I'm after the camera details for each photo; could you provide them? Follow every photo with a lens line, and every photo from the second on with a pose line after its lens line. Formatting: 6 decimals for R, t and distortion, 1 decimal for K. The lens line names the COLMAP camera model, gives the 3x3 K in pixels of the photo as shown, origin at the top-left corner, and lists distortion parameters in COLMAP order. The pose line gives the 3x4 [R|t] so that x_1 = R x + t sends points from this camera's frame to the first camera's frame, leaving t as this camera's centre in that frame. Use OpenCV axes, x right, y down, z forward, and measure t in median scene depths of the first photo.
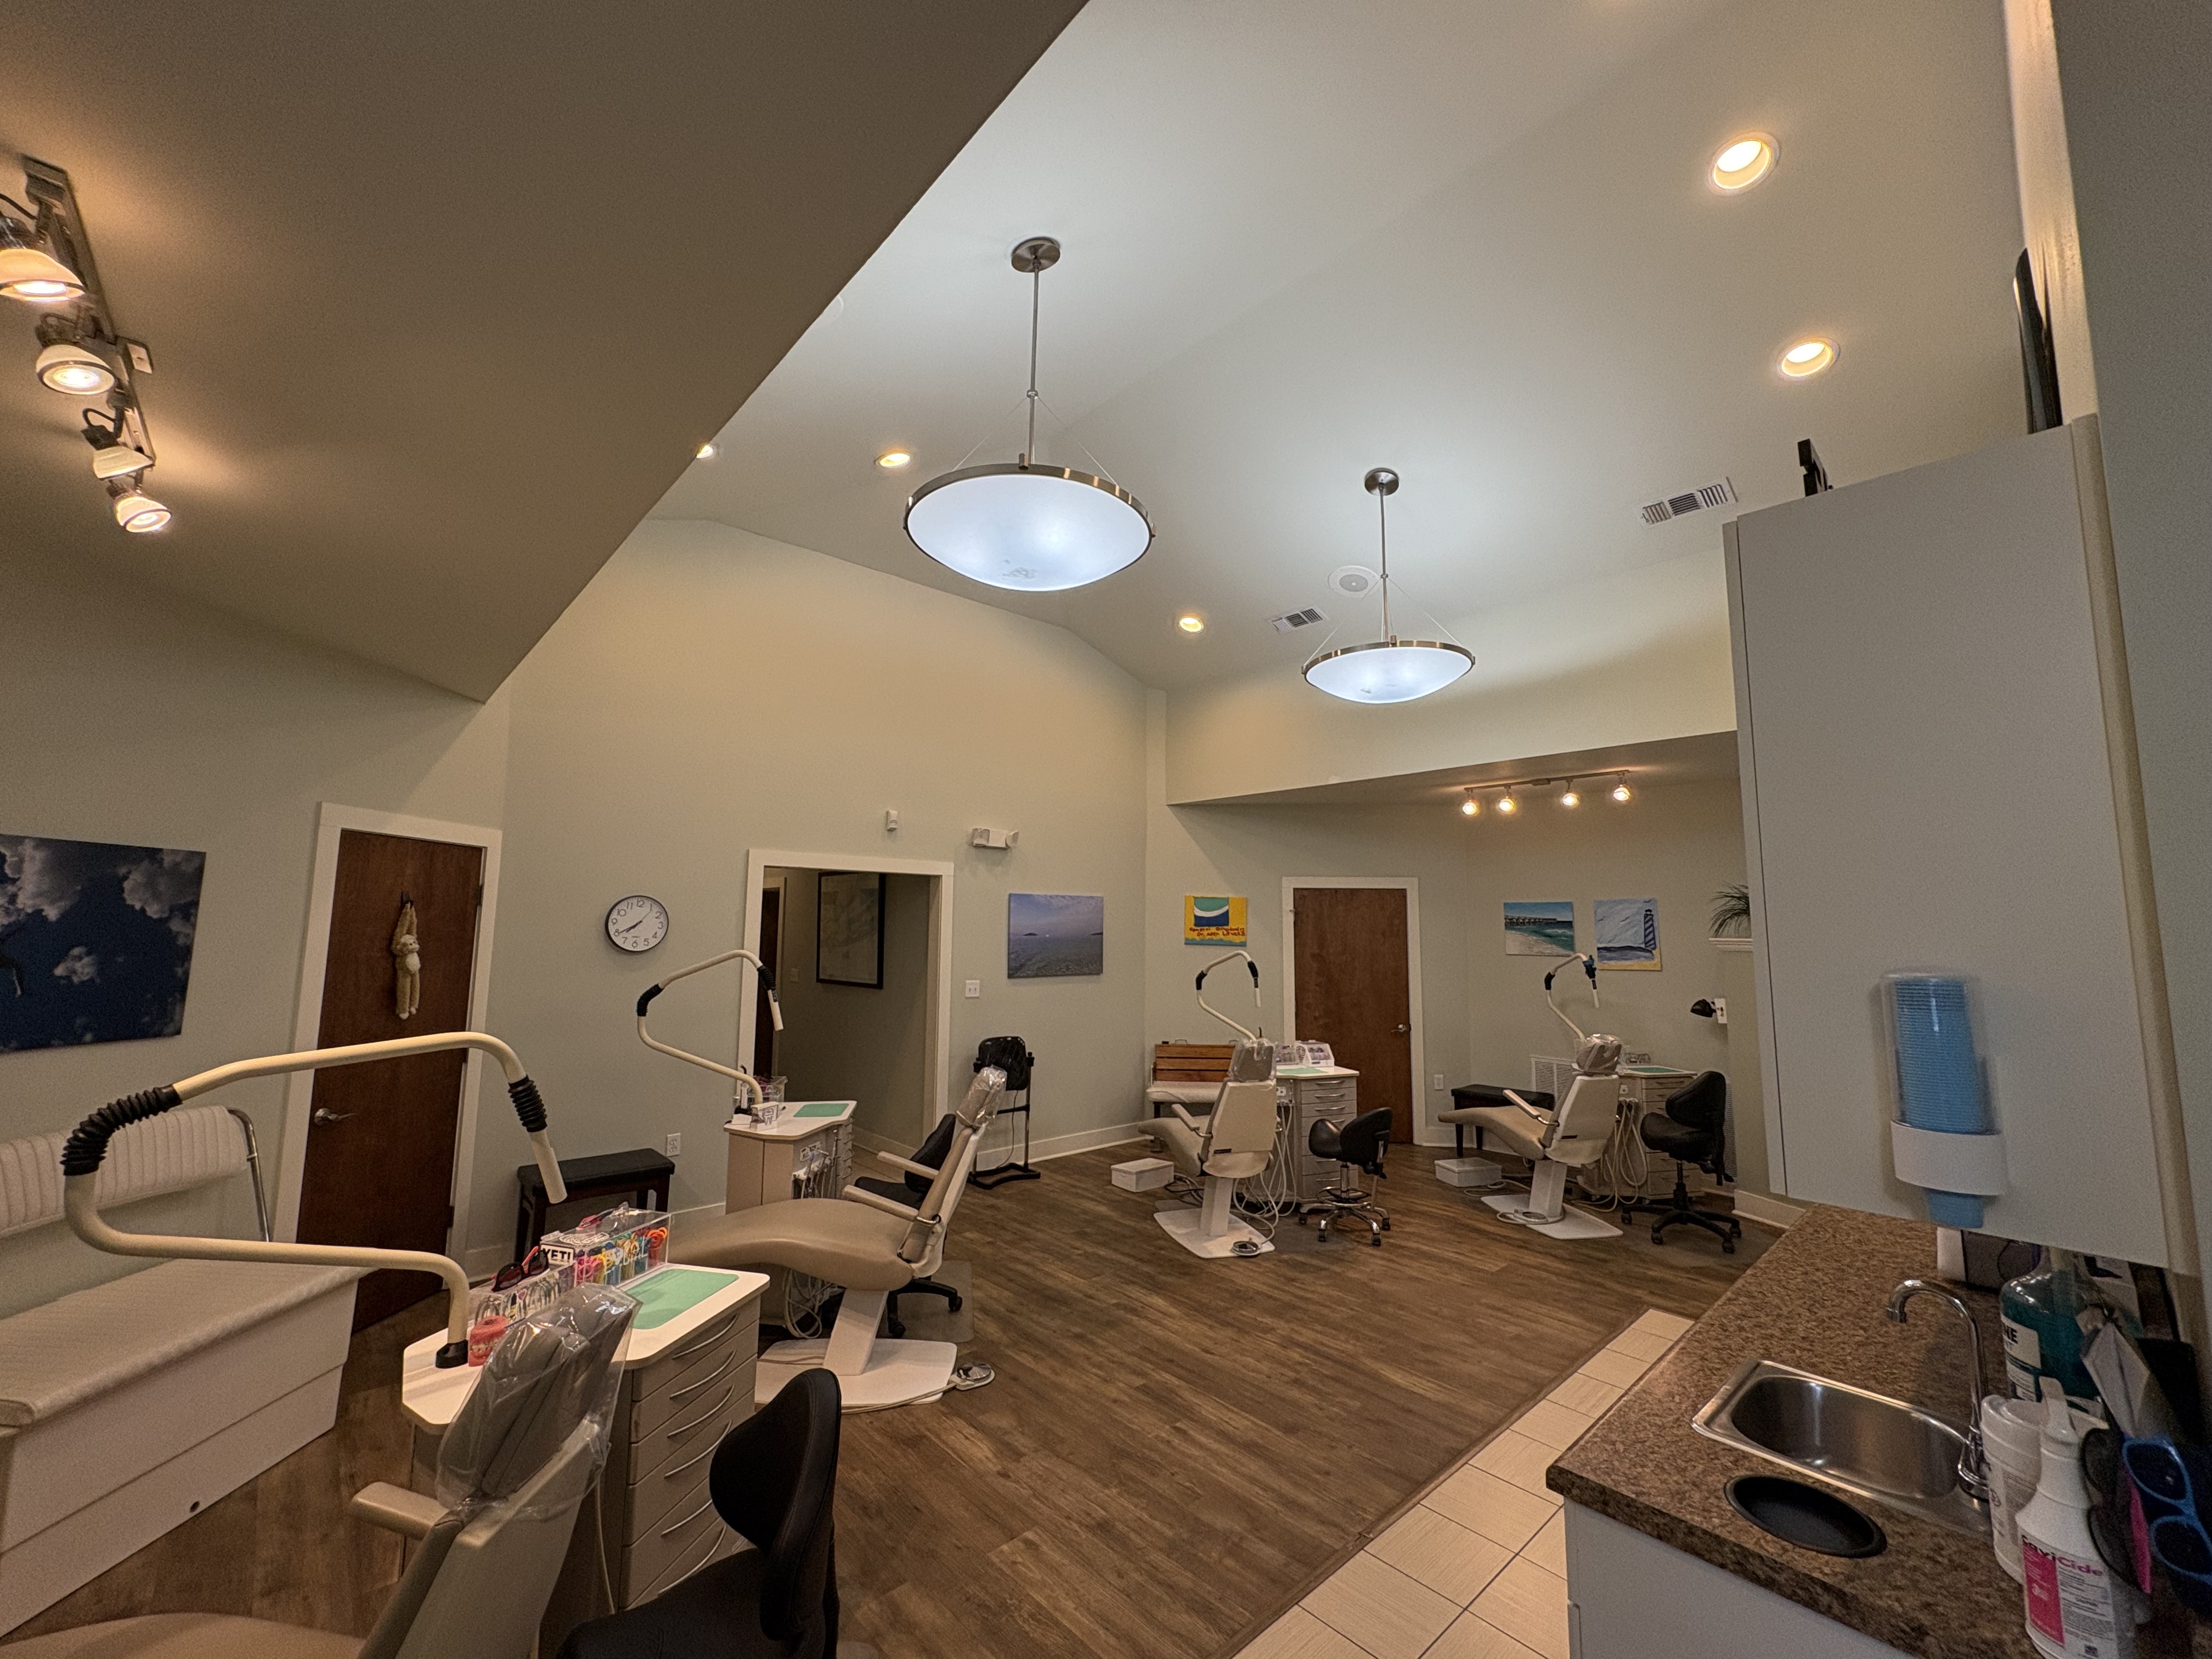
lens RADIAL K [[876.0, 0, 1106.0], [0, 876.0, 829.5], [0, 0, 1]] dist [-0.001454, 0.000128]
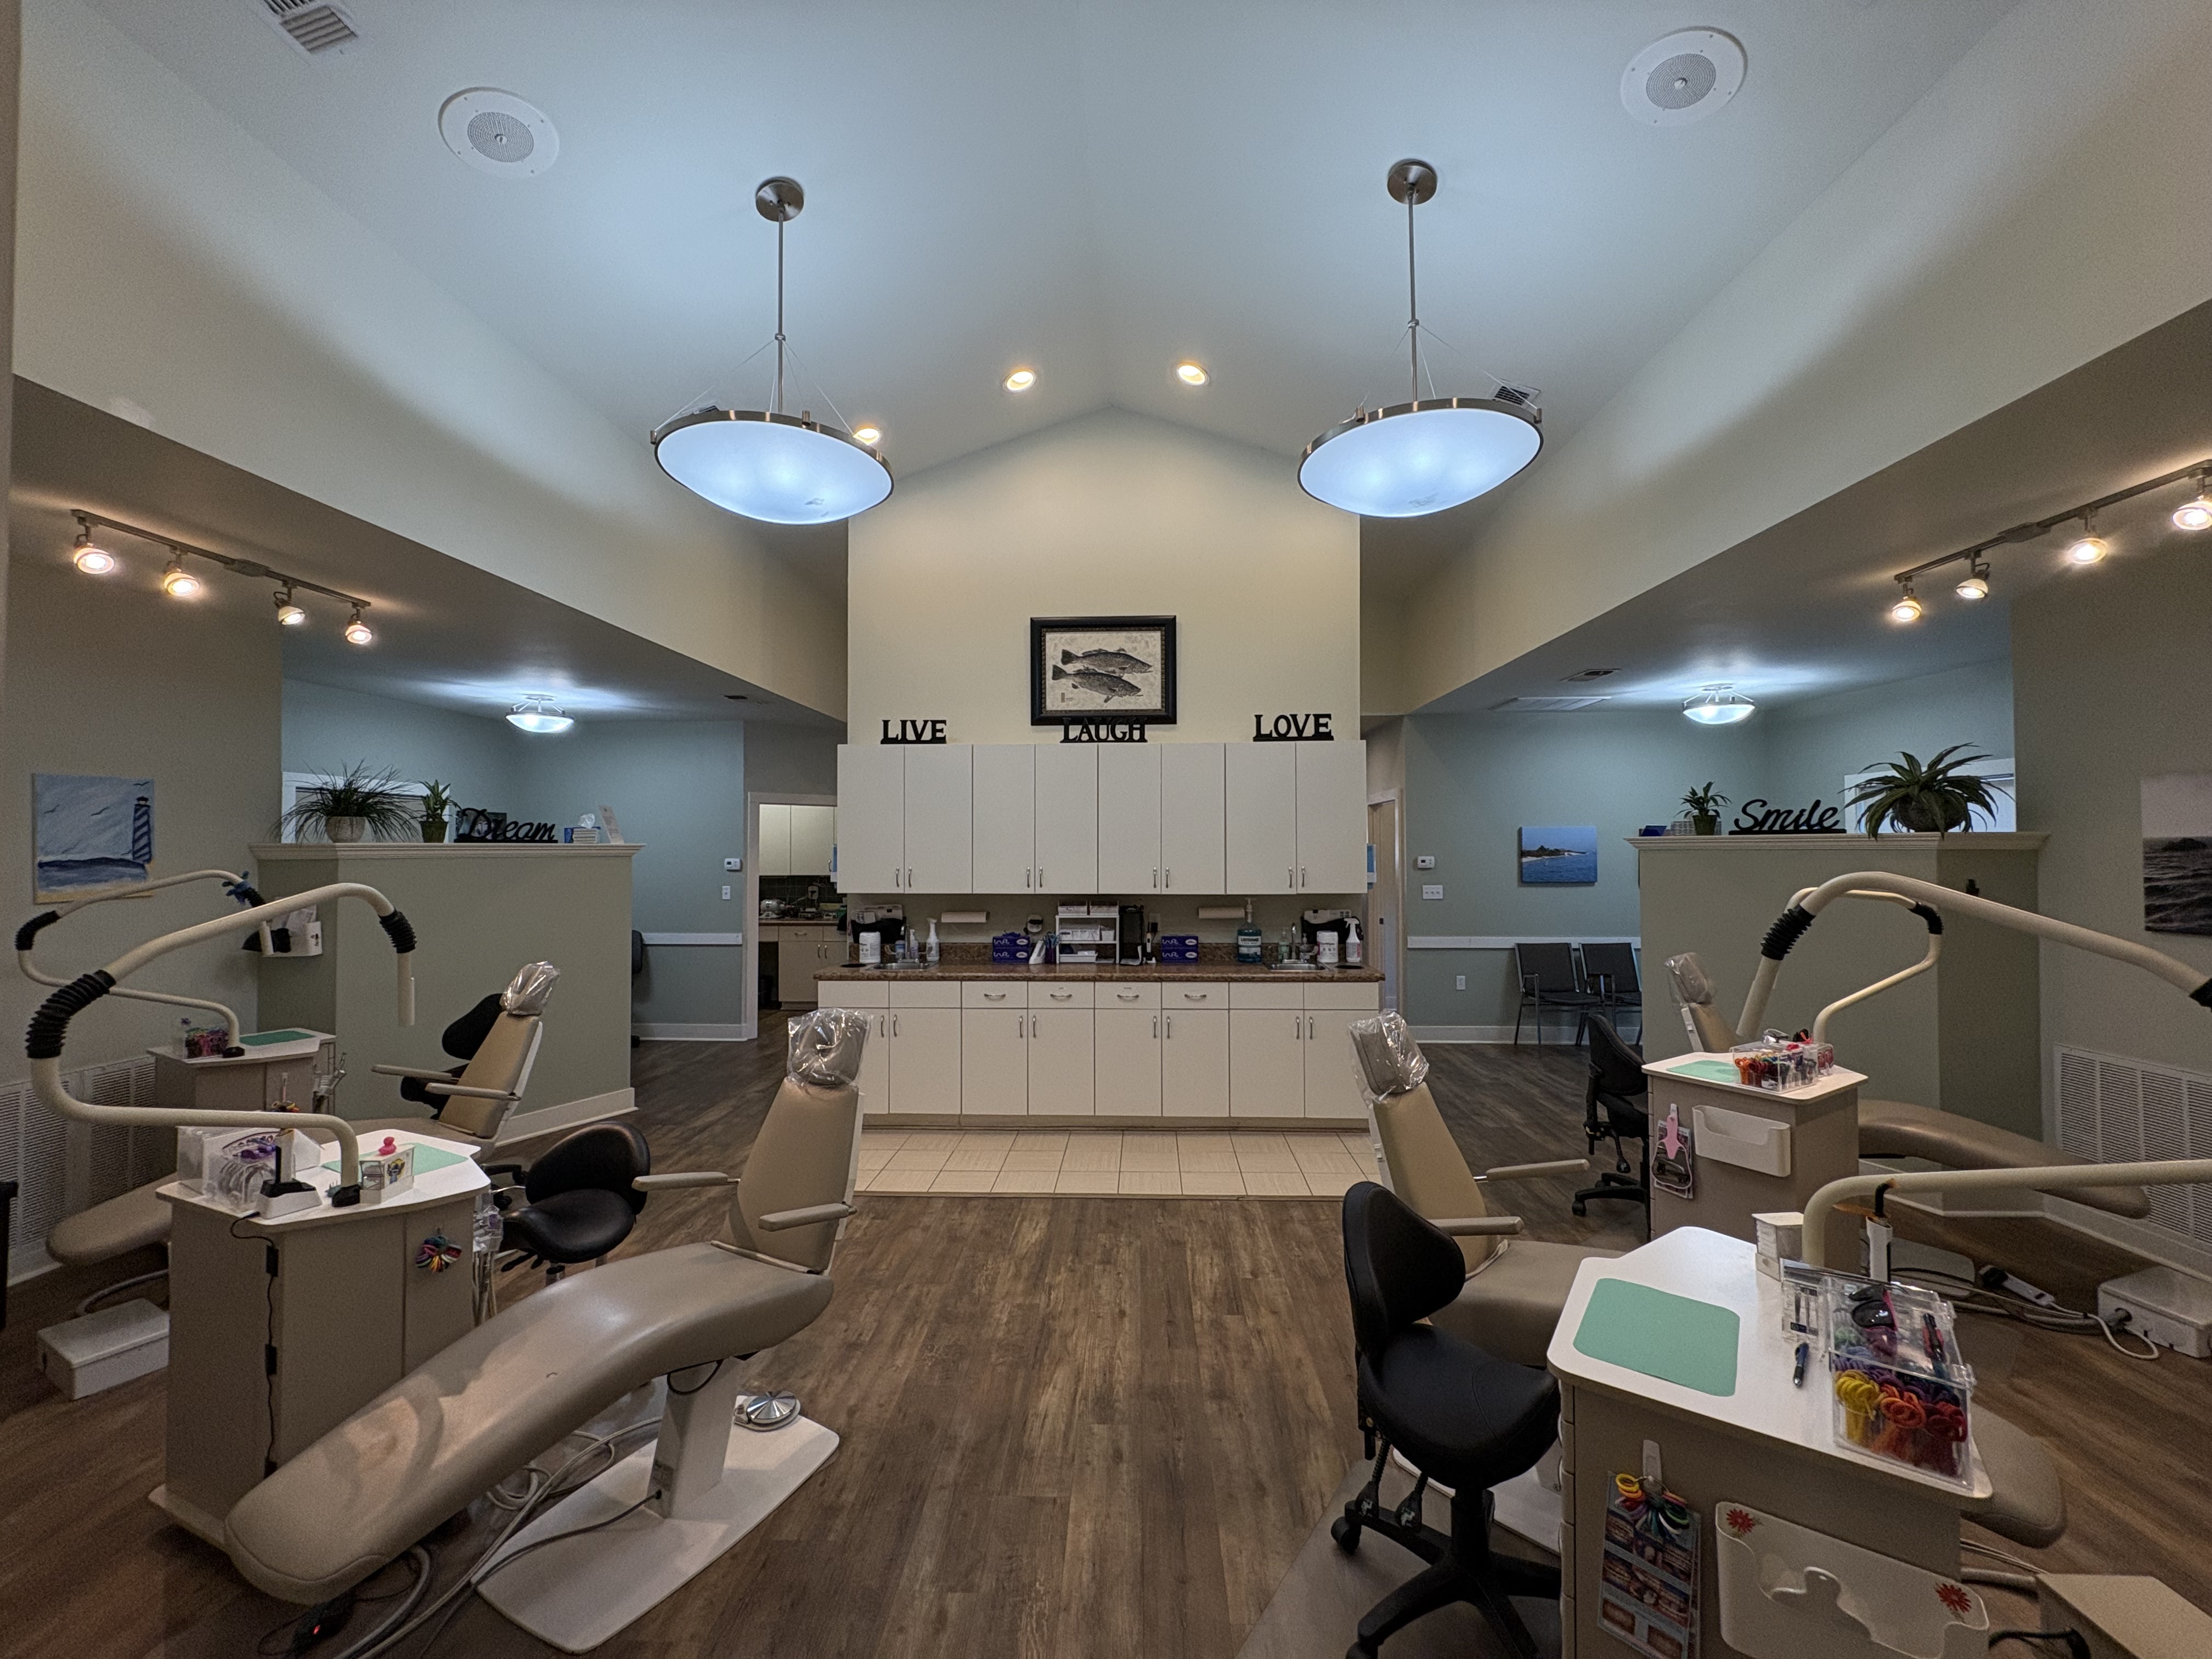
lens RADIAL K [[876.0, 0, 1106.0], [0, 876.0, 829.5], [0, 0, 1]] dist [-0.001454, 0.000128]
pose [[-0.706649, 0.008882, 0.707509, -0.281752], [-0.083177, 0.991946, -0.095528, 0.117375], [-0.702659, -0.126353, -0.700218, 0.964631]]
